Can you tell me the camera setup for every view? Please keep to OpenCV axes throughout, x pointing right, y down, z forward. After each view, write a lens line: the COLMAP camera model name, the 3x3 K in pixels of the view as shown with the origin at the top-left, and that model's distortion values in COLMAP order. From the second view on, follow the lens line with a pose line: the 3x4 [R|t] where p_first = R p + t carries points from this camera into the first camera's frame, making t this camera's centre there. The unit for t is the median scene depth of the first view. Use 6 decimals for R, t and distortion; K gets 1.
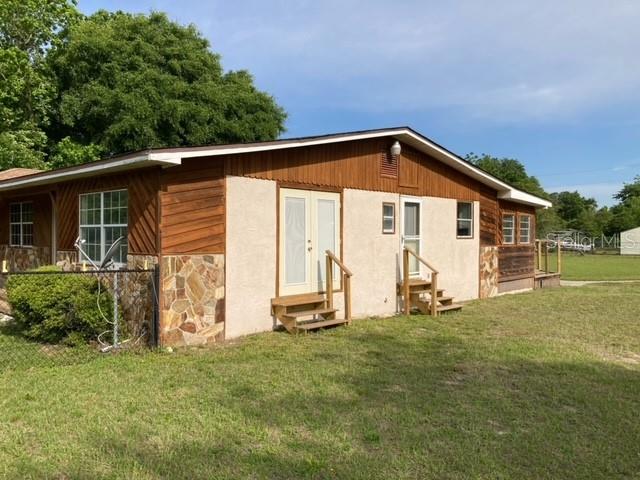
lens RADIAL K [[529.0, 0, 319.7], [0, 529.0, 241.9], [0, 0, 1]] dist [-0.032677, -0.021995]
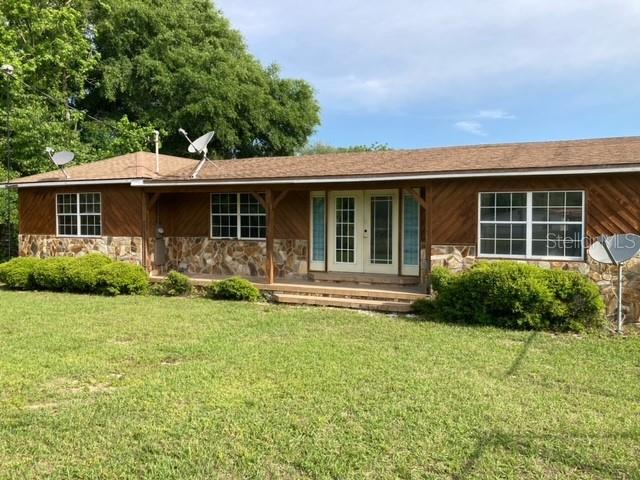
lens RADIAL K [[529.0, 0, 319.4], [0, 529.0, 237.3], [0, 0, 1]] dist [-0.032677, -0.021995]
pose [[0.947912, -0.010240, 0.318367, -0.428825], [0.002051, 0.999659, 0.026046, -0.010607], [-0.318525, -0.024036, 0.947610, 0.035422]]
